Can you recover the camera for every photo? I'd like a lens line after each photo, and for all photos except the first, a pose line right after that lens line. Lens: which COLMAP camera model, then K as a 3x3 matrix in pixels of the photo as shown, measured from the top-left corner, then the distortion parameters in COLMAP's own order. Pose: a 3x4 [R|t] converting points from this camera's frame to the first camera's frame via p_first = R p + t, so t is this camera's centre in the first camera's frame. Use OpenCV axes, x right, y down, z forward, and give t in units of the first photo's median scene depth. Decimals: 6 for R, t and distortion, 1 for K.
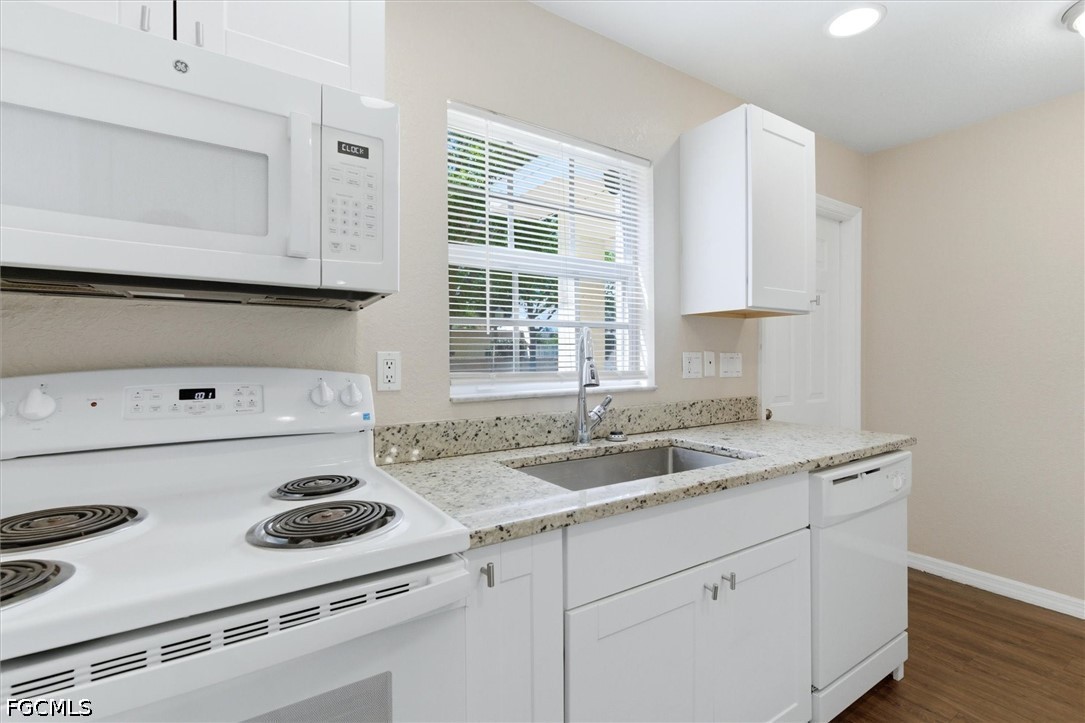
lens RADIAL K [[497.0, 0, 542.5], [0, 497.0, 361.5], [0, 0, 1]] dist [0.015453, -0.000019]
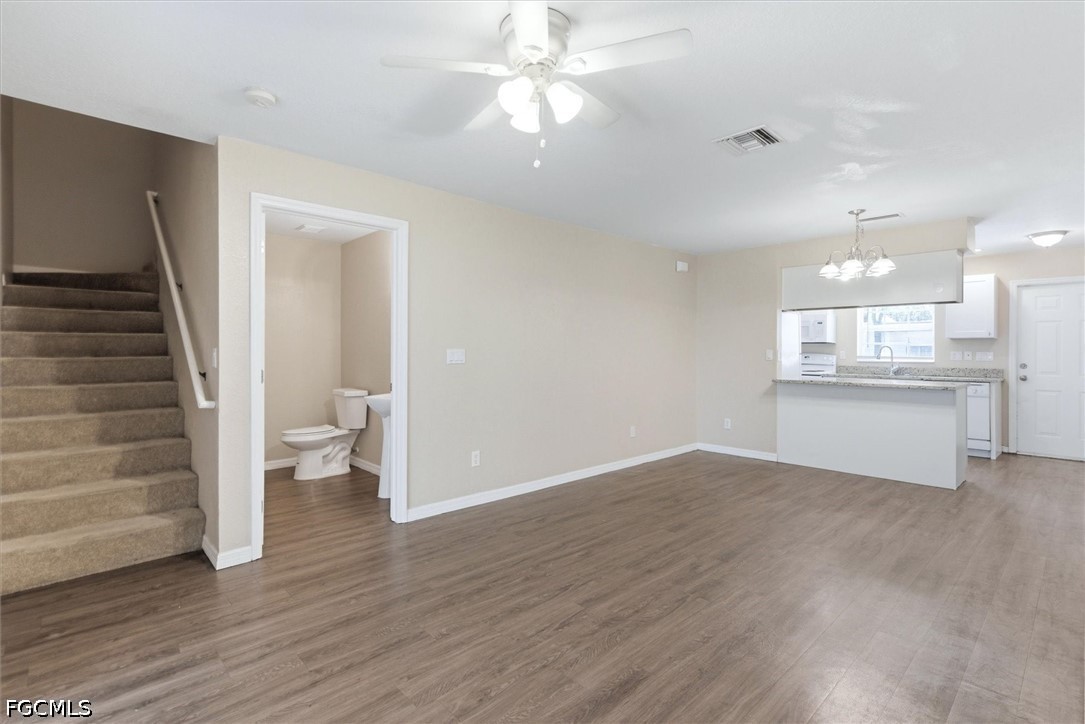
lens RADIAL K [[510.7, 0, 540.0], [0, 510.7, 349.4], [0, 0, 1]] dist [0.003202, -0.000319]
pose [[0.173244, -0.001549, -0.984878, 2.981025], [-0.019738, 0.999792, -0.005044, 0.033953], [0.984681, 0.020313, 0.173178, -2.041704]]
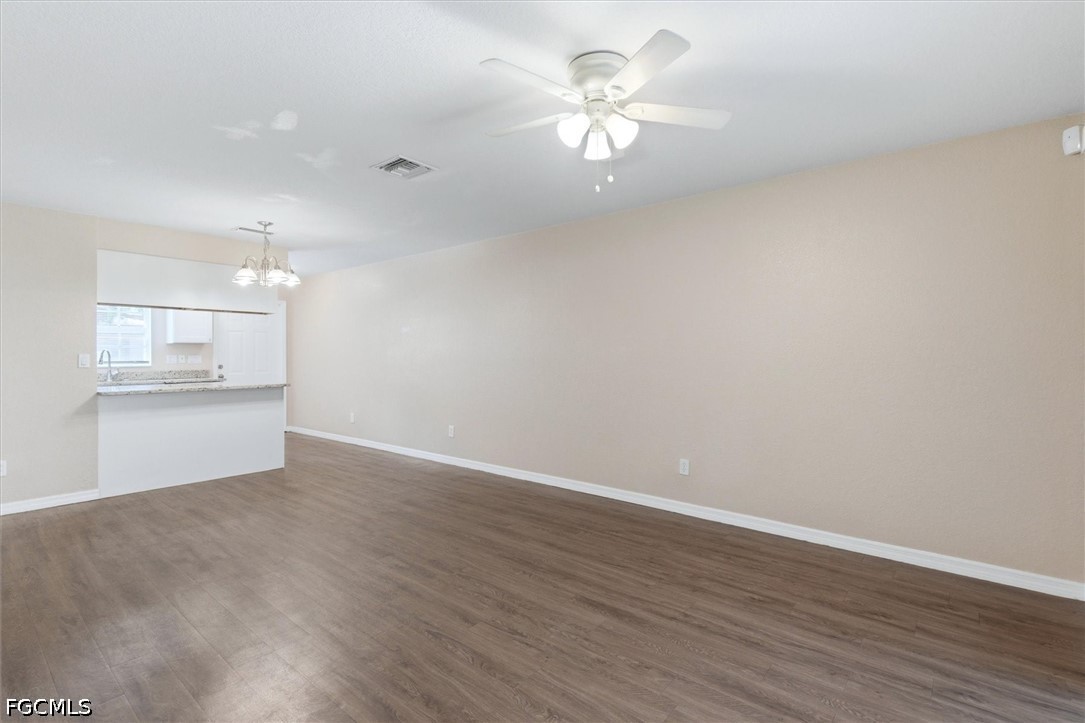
lens RADIAL K [[505.9, 0, 537.2], [0, 505.9, 356.1], [0, 0, 1]] dist [-0.003558, 0.007655]
pose [[0.958199, -0.003038, 0.286086, 1.662281], [0.006951, 0.999896, -0.012660, 0.044832], [-0.286018, 0.014120, 0.958120, -2.831985]]
